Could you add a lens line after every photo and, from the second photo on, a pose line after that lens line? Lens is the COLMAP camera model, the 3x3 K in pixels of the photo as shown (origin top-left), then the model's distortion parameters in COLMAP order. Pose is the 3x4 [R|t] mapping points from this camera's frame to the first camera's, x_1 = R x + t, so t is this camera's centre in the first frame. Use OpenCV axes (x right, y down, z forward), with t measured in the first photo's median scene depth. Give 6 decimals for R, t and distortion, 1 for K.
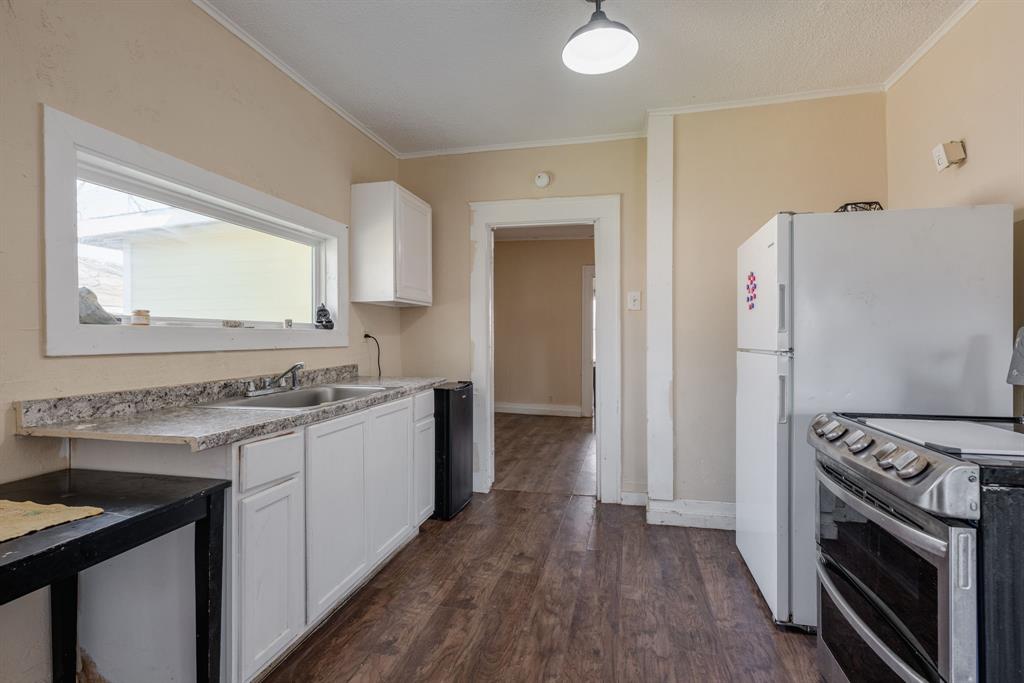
lens RADIAL K [[486.6, 0, 511.0], [0, 486.6, 335.9], [0, 0, 1]] dist [-0.000366, 0.000152]
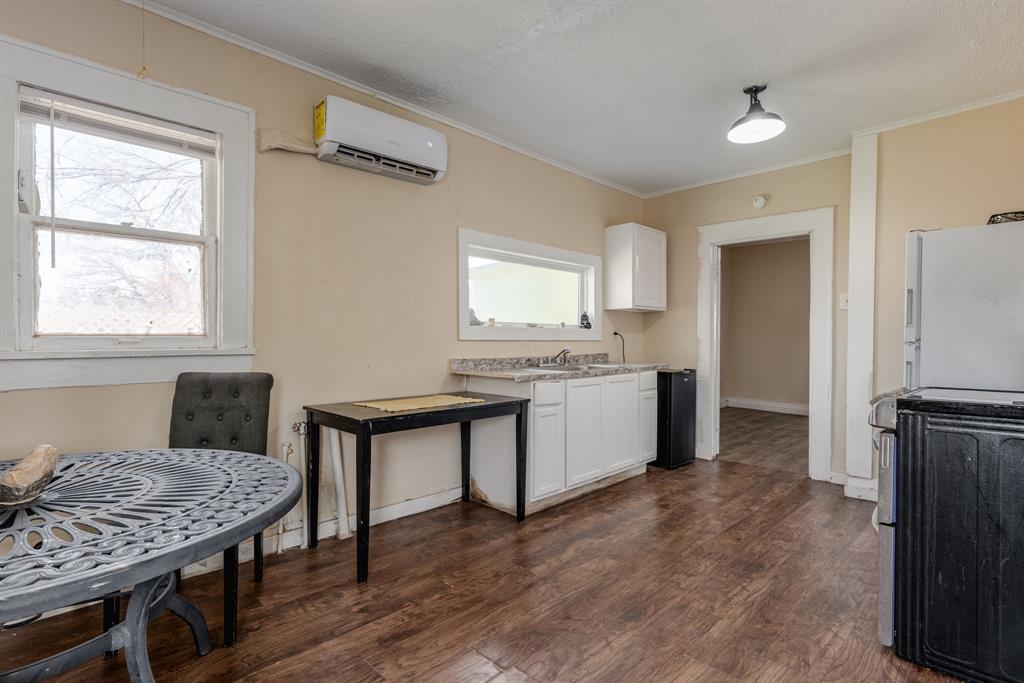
lens RADIAL K [[494.8, 0, 512.0], [0, 494.8, 341.5], [0, 0, 1]] dist [-0.001517, -0.000280]
pose [[0.845087, 0.006687, -0.534586, 0.267833], [-0.003844, 0.999972, 0.006431, 0.019064], [0.534614, -0.003380, 0.845089, -0.455616]]
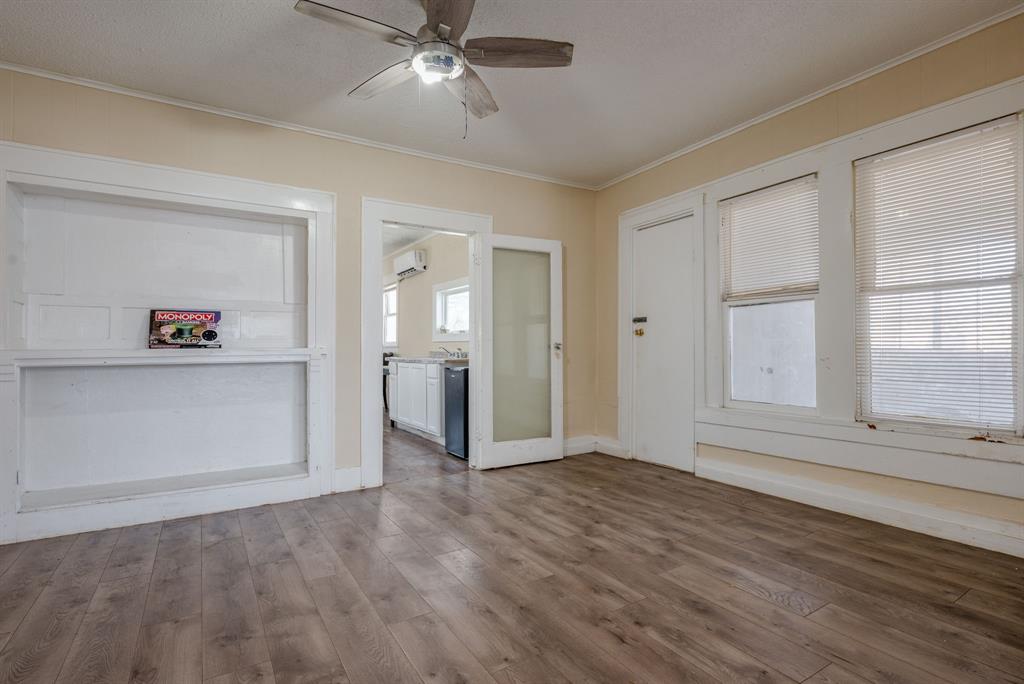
lens RADIAL K [[494.8, 0, 512.0], [0, 494.8, 342.0], [0, 0, 1]] dist [-0.001517, -0.000280]
pose [[-0.696155, 0.003713, -0.717881, 1.022962], [0.008229, 0.999962, -0.002807, 0.036852], [0.717844, -0.007862, -0.696160, 2.656840]]
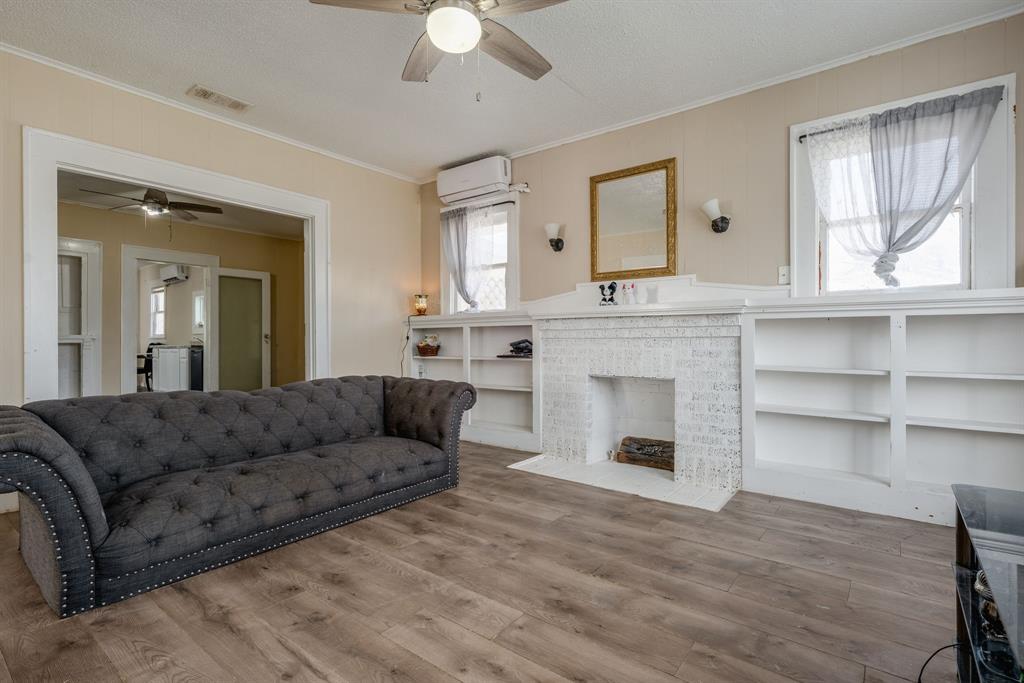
lens RADIAL K [[494.8, 0, 512.0], [0, 494.8, 341.5], [0, 0, 1]] dist [-0.001517, -0.000280]
pose [[-0.414488, 0.004771, -0.910042, 1.671197], [0.003656, 0.999987, 0.003578, 0.073444], [0.910048, -0.001844, -0.414500, 4.021144]]
